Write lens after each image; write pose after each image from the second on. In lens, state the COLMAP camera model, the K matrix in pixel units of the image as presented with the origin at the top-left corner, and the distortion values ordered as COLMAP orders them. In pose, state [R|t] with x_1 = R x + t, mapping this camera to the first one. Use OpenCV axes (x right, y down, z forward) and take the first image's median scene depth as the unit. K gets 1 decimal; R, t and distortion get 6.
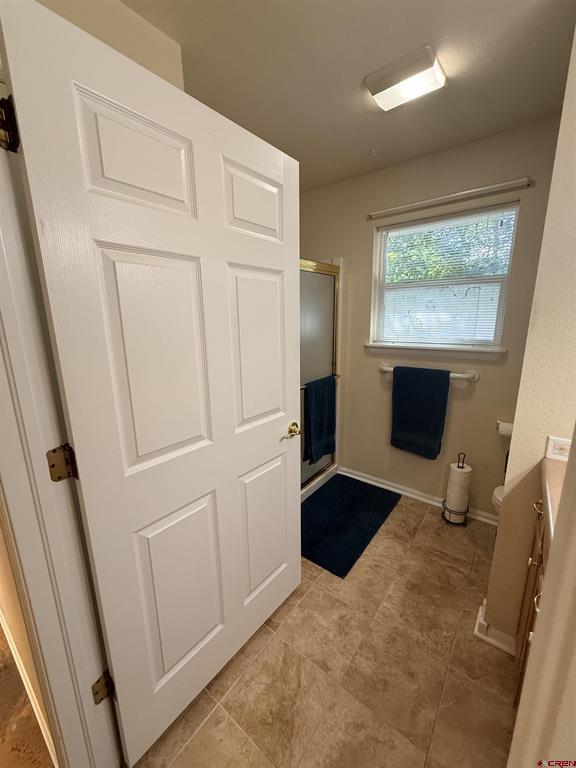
lens RADIAL K [[309.3, 0, 289.5], [0, 309.3, 383.6], [0, 0, 1]] dist [0.000896, -0.000505]
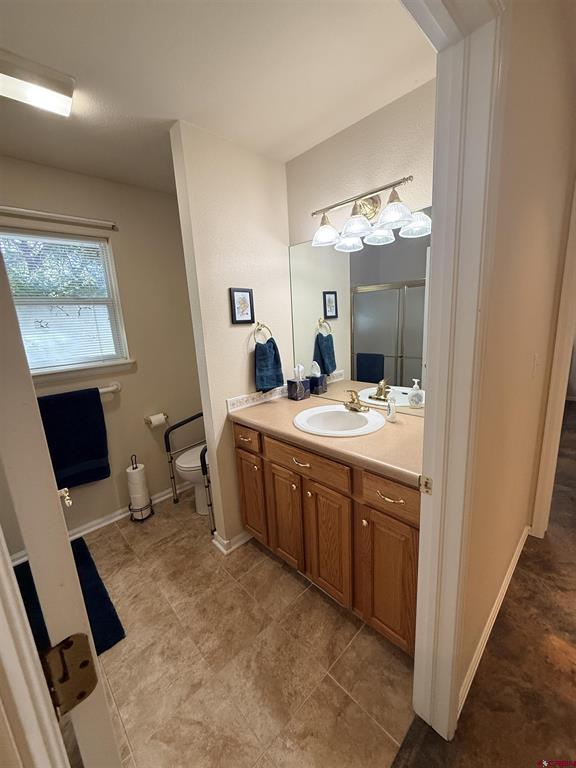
lens RADIAL K [[309.3, 0, 288.2], [0, 309.3, 382.7], [0, 0, 1]] dist [0.000896, -0.000505]
pose [[0.137853, -0.198293, 0.970400, -0.455555], [0.264807, 0.951467, 0.156806, -0.057599], [-0.954397, 0.235353, 0.183672, 0.237846]]
